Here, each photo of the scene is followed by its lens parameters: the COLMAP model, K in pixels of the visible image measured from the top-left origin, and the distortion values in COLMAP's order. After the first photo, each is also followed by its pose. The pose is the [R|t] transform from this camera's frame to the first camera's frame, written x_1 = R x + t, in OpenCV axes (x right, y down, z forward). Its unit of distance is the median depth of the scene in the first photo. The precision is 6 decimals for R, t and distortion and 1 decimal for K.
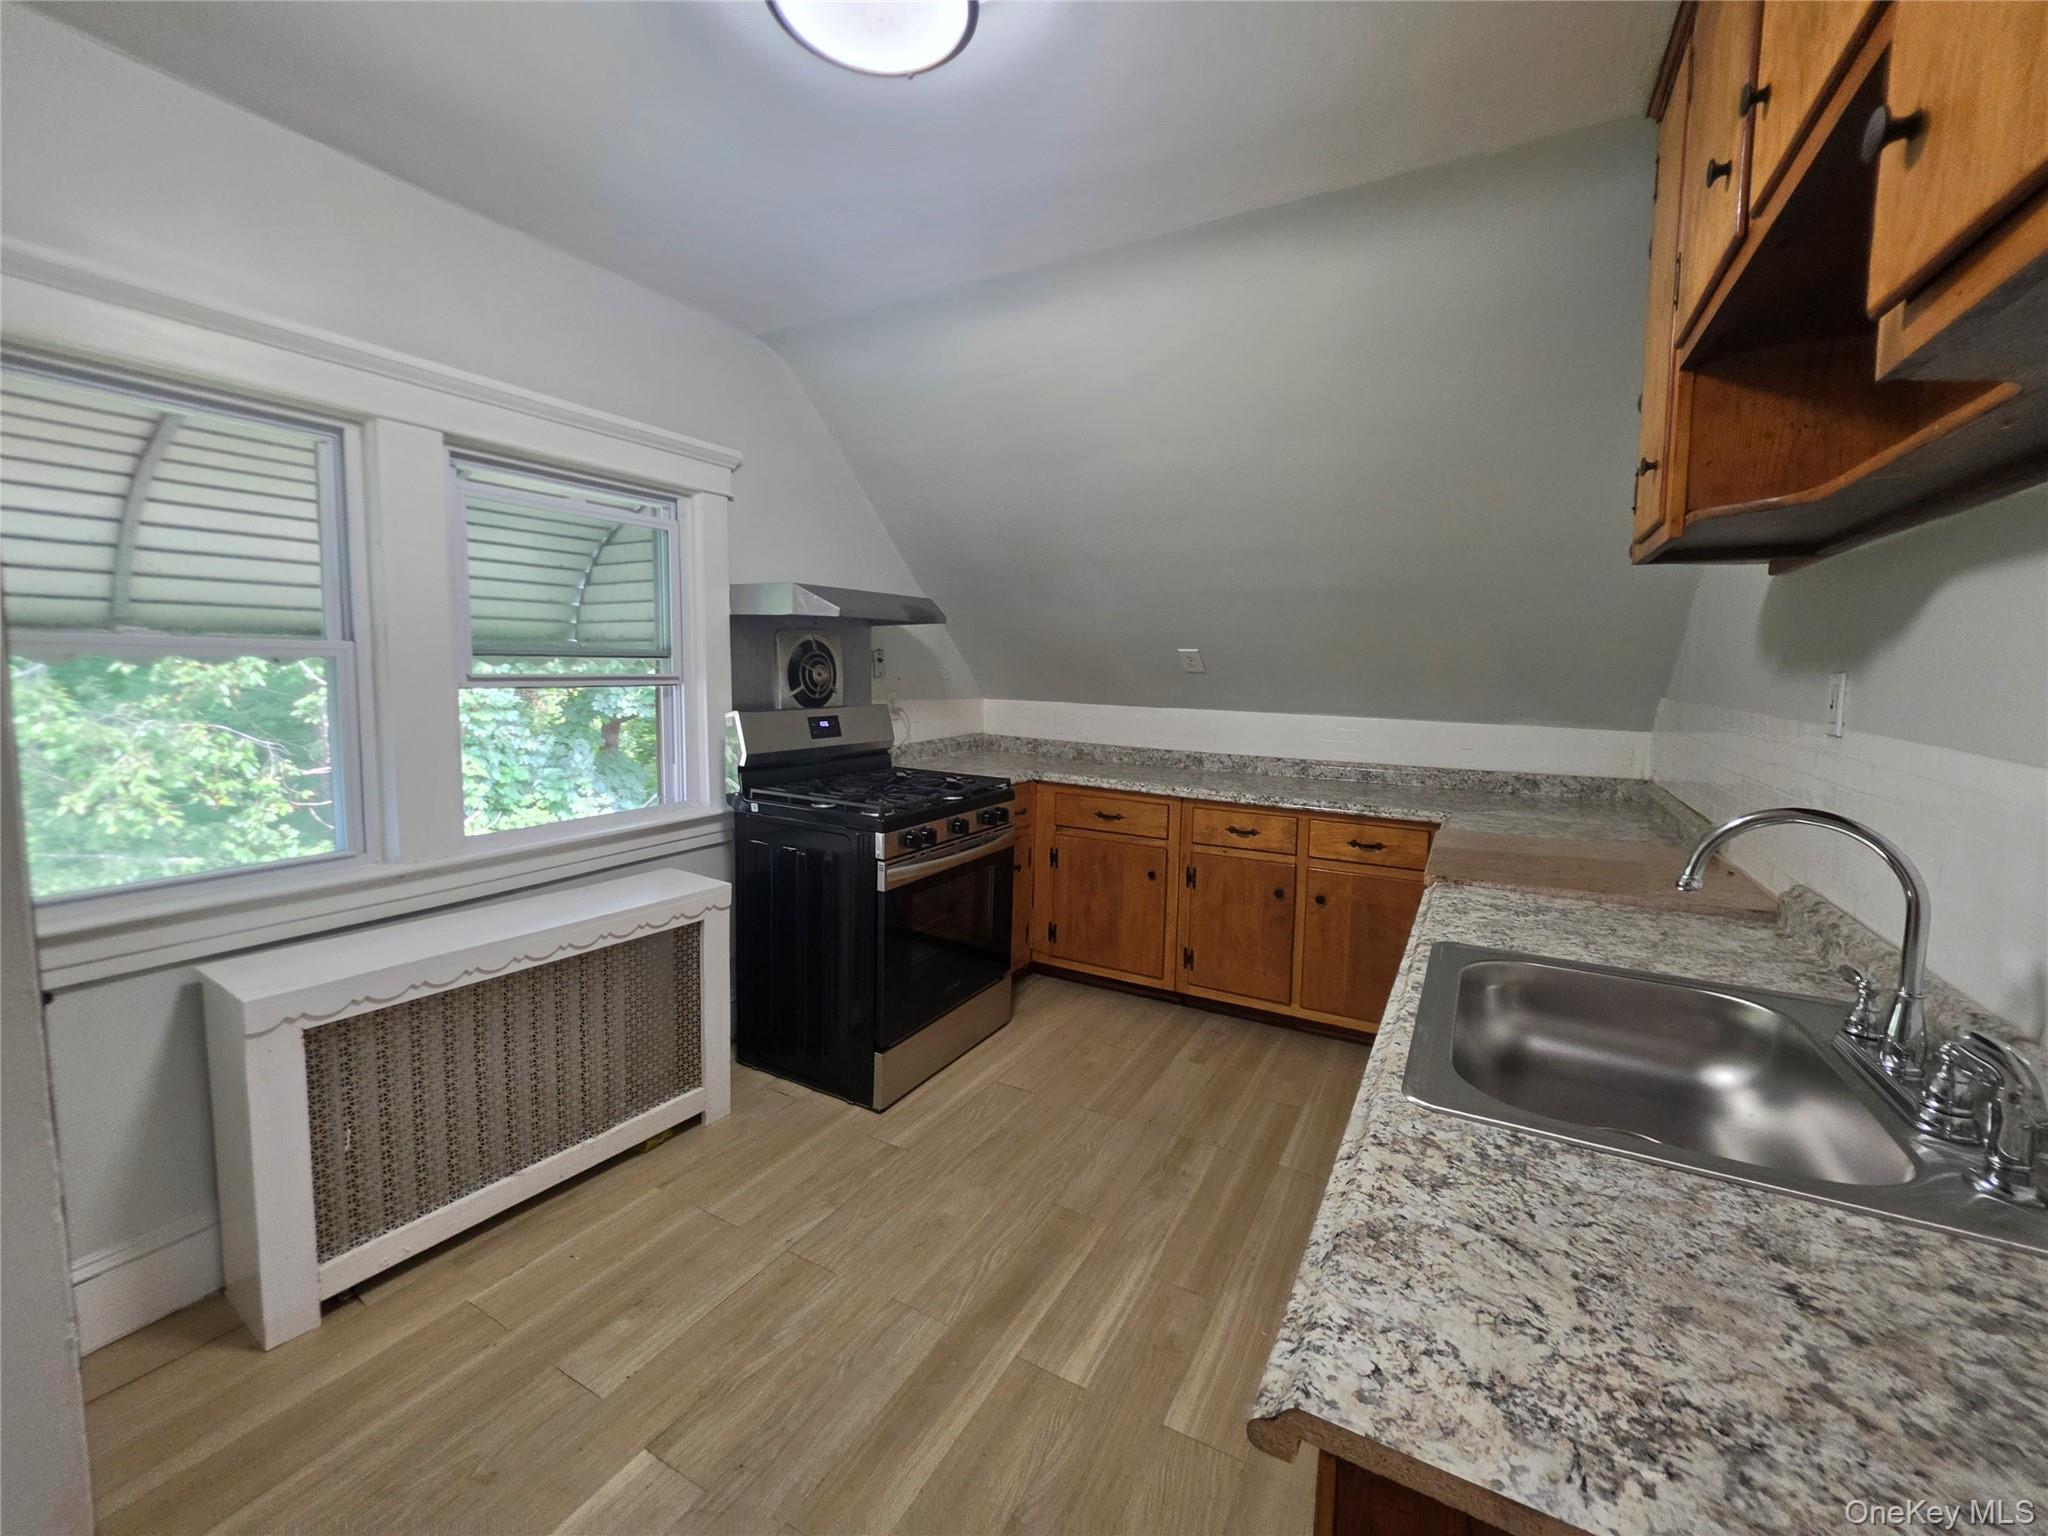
lens RADIAL K [[834.1, 0, 1024.9], [0, 834.1, 754.1], [0, 0, 1]] dist [-0.007141, 0.000174]
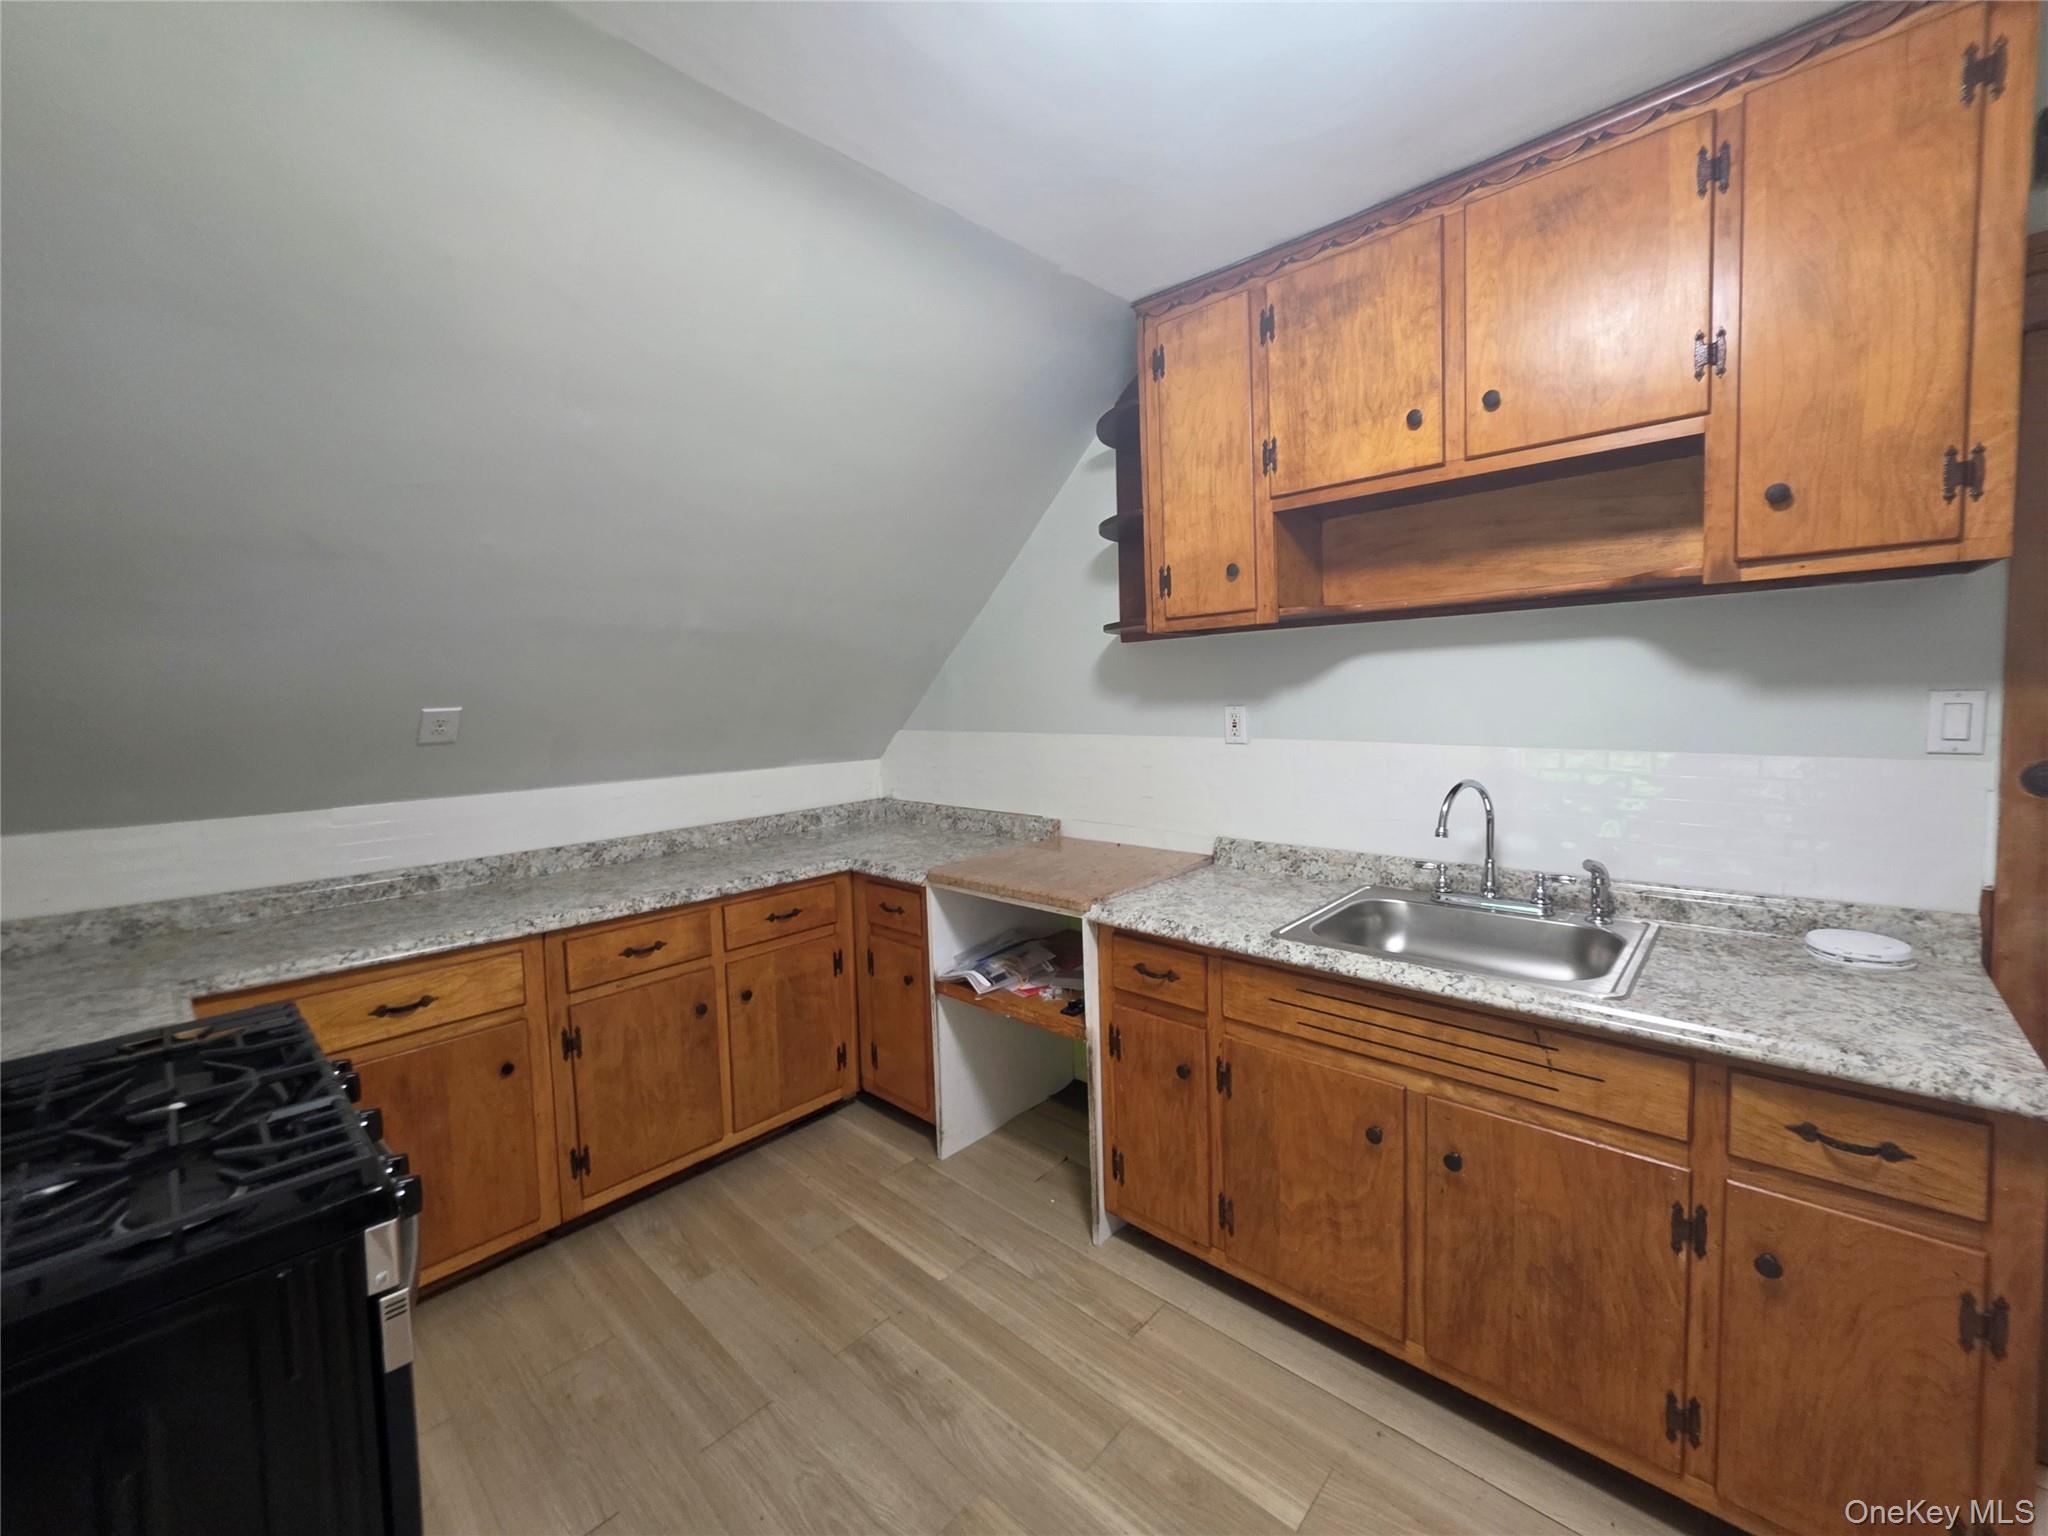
lens RADIAL K [[834.1, 0, 1023.0], [0, 834.1, 757.6], [0, 0, 1]] dist [-0.007141, 0.000174]
pose [[0.240039, -0.102584, 0.965328, -0.403880], [0.139148, 0.987768, 0.070368, -0.091922], [-0.960739, 0.117432, 0.251377, 0.537255]]
